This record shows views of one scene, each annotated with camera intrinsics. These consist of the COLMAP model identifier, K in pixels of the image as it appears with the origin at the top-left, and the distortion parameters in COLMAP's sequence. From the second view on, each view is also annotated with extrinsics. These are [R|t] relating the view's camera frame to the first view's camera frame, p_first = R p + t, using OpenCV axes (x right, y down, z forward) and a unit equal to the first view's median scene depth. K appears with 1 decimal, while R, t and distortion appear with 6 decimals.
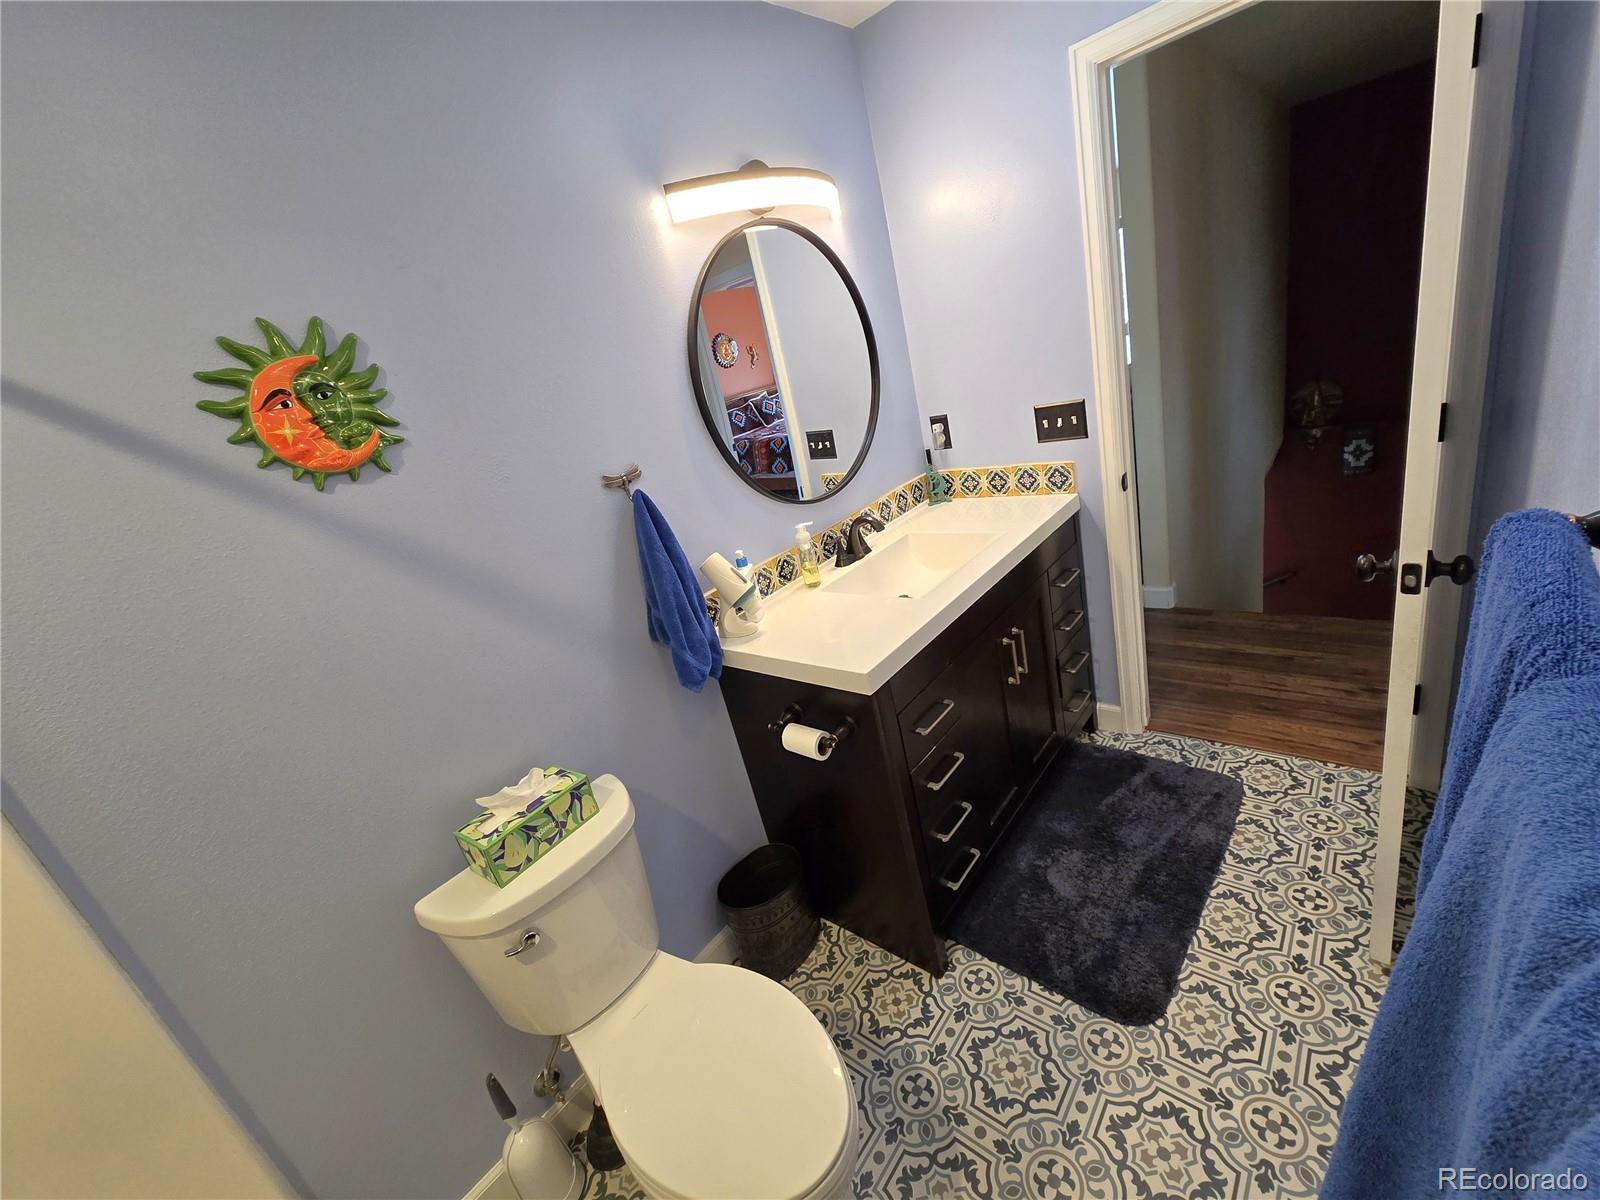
lens RADIAL K [[662.3, 0, 801.8], [0, 662.3, 592.2], [0, 0, 1]] dist [0.000167, 0.000442]
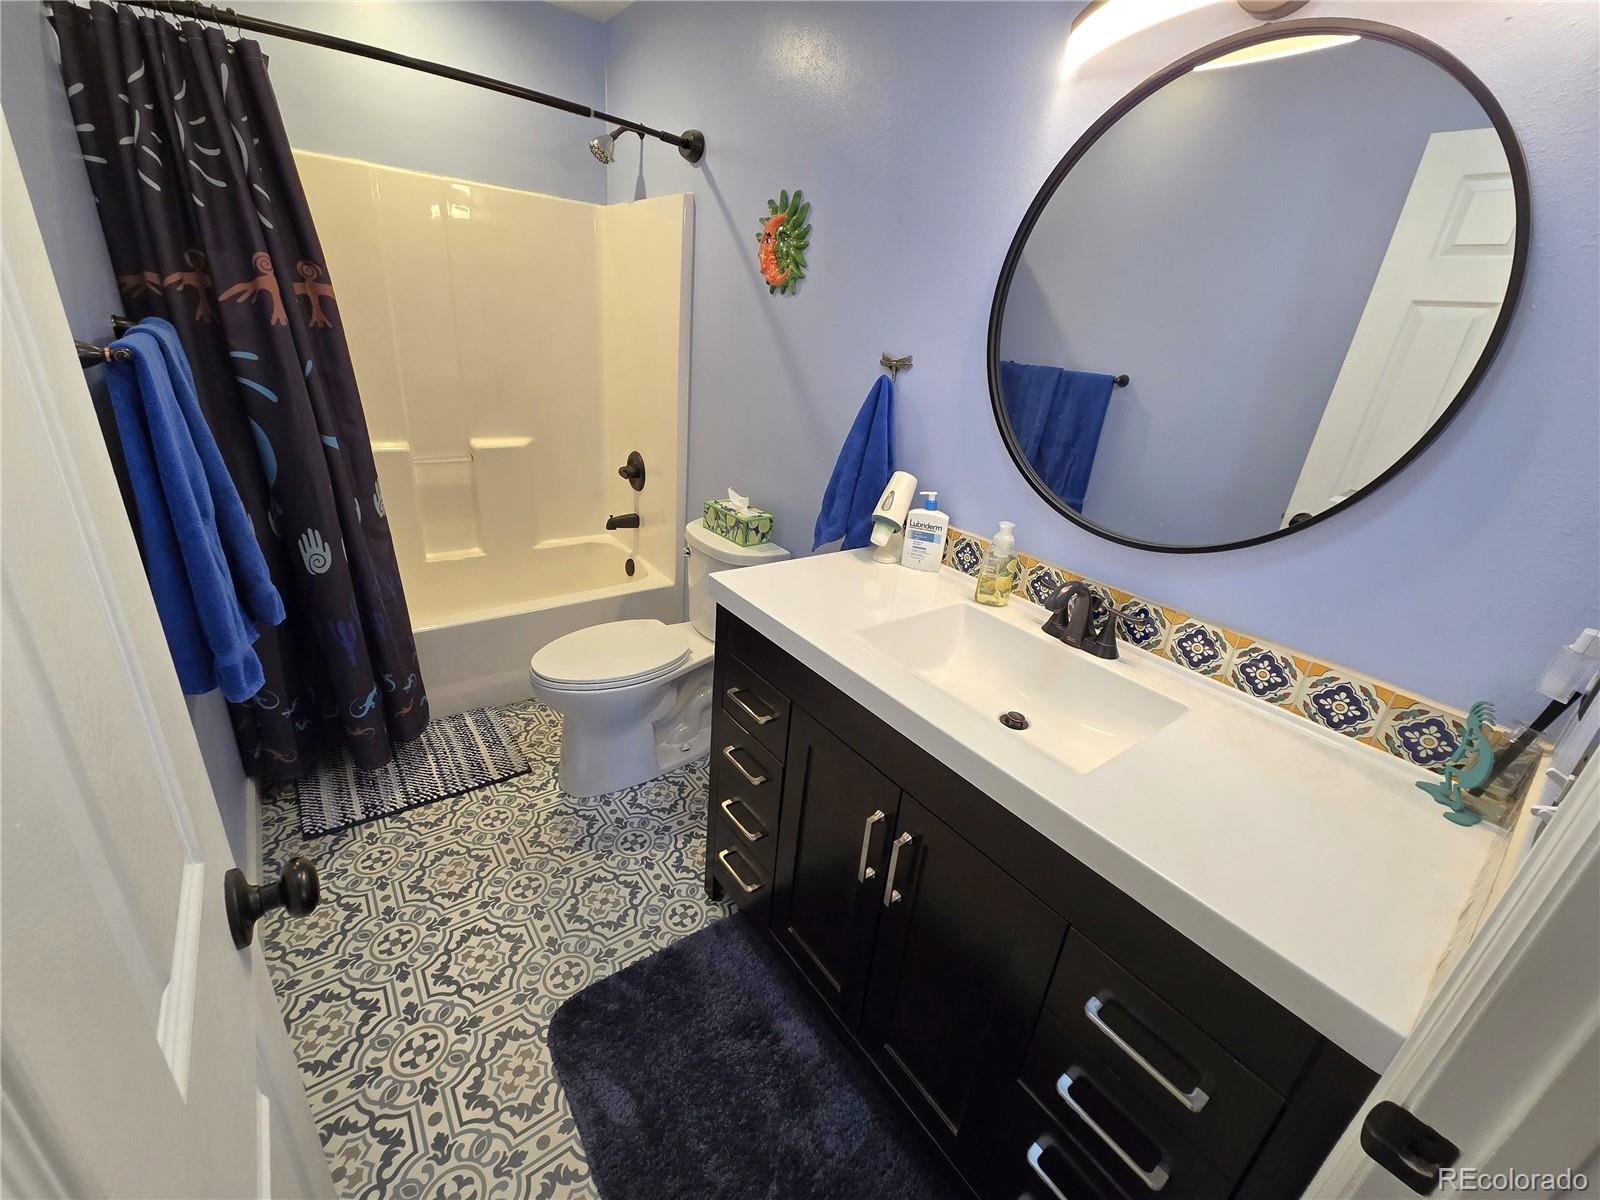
lens RADIAL K [[662.3, 0, 801.8], [0, 662.3, 592.2], [0, 0, 1]] dist [0.000167, 0.000442]
pose [[-0.230395, 0.553392, -0.800422, 0.844234], [-0.365522, 0.713100, 0.598232, -0.500179], [0.901838, 0.430402, 0.037982, 0.993230]]
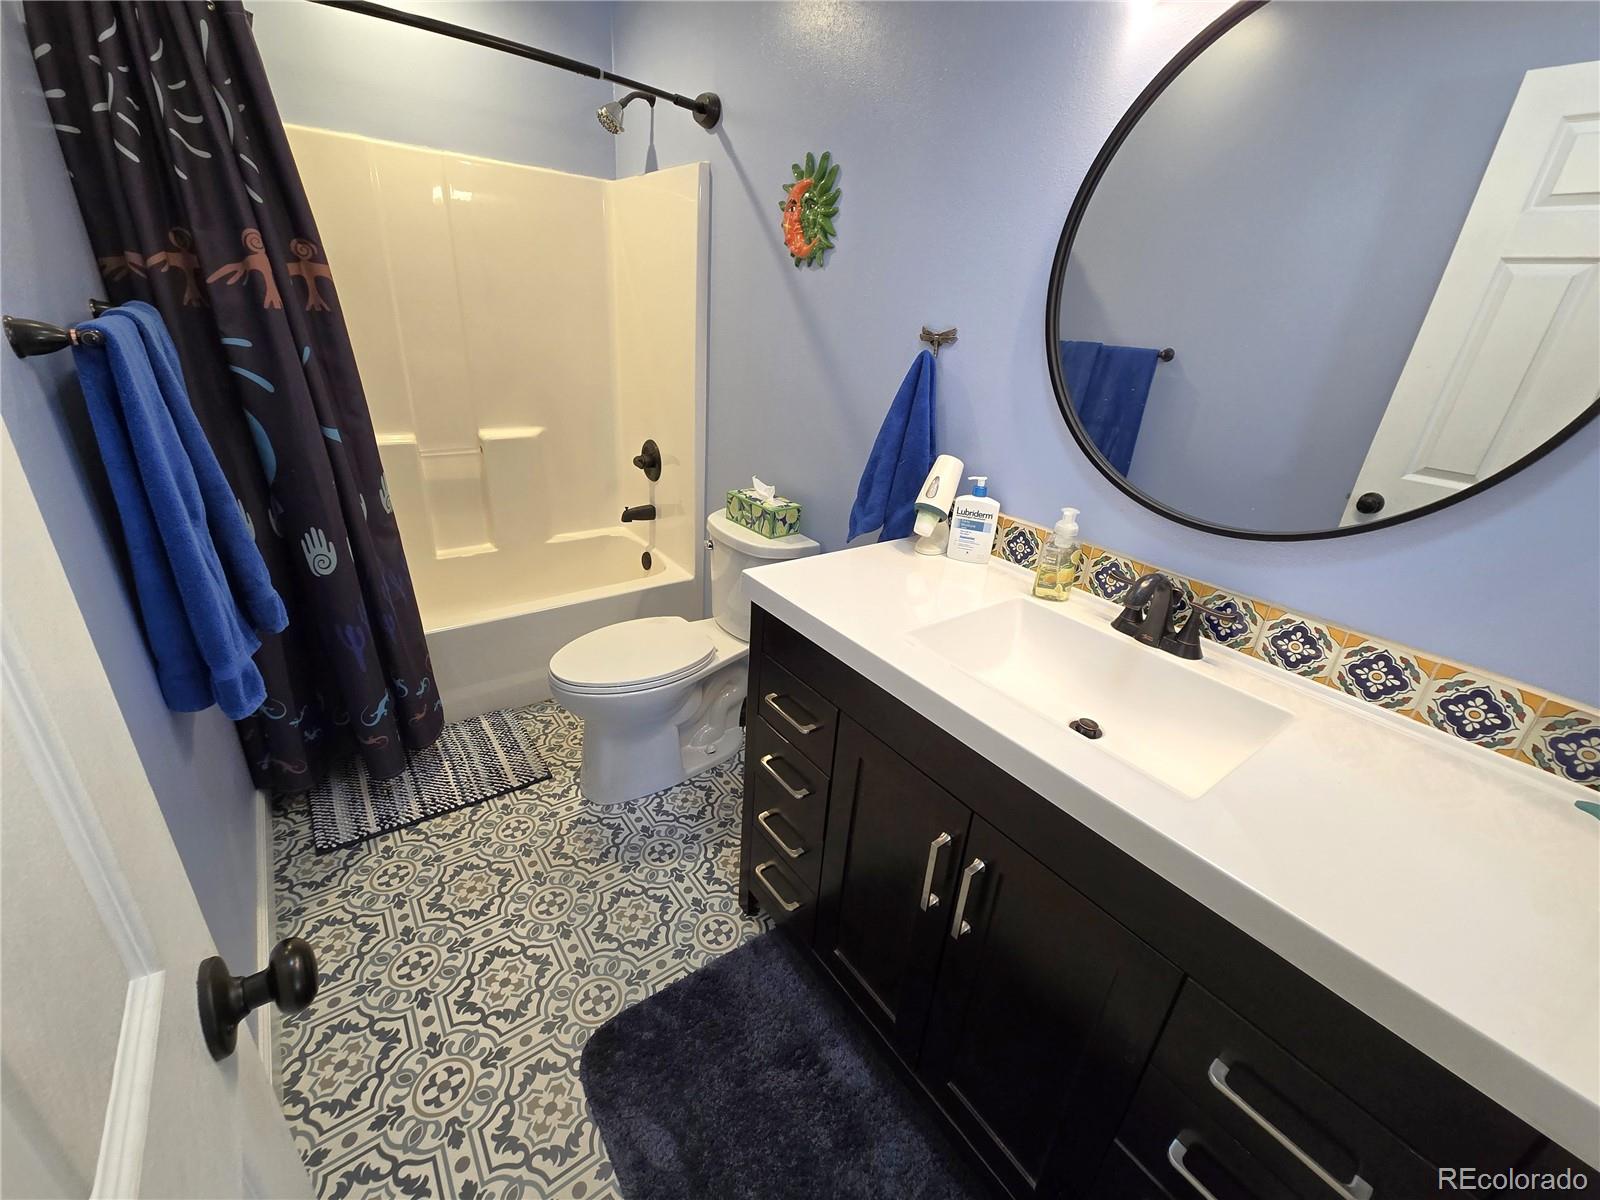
lens RADIAL K [[662.3, 0, 801.8], [0, 662.3, 592.2], [0, 0, 1]] dist [0.000167, 0.000442]
pose [[-0.231503, 0.571908, -0.786974, 0.785706], [-0.347107, 0.707146, 0.616004, -0.446528], [0.908803, 0.415771, 0.034807, 0.949982]]
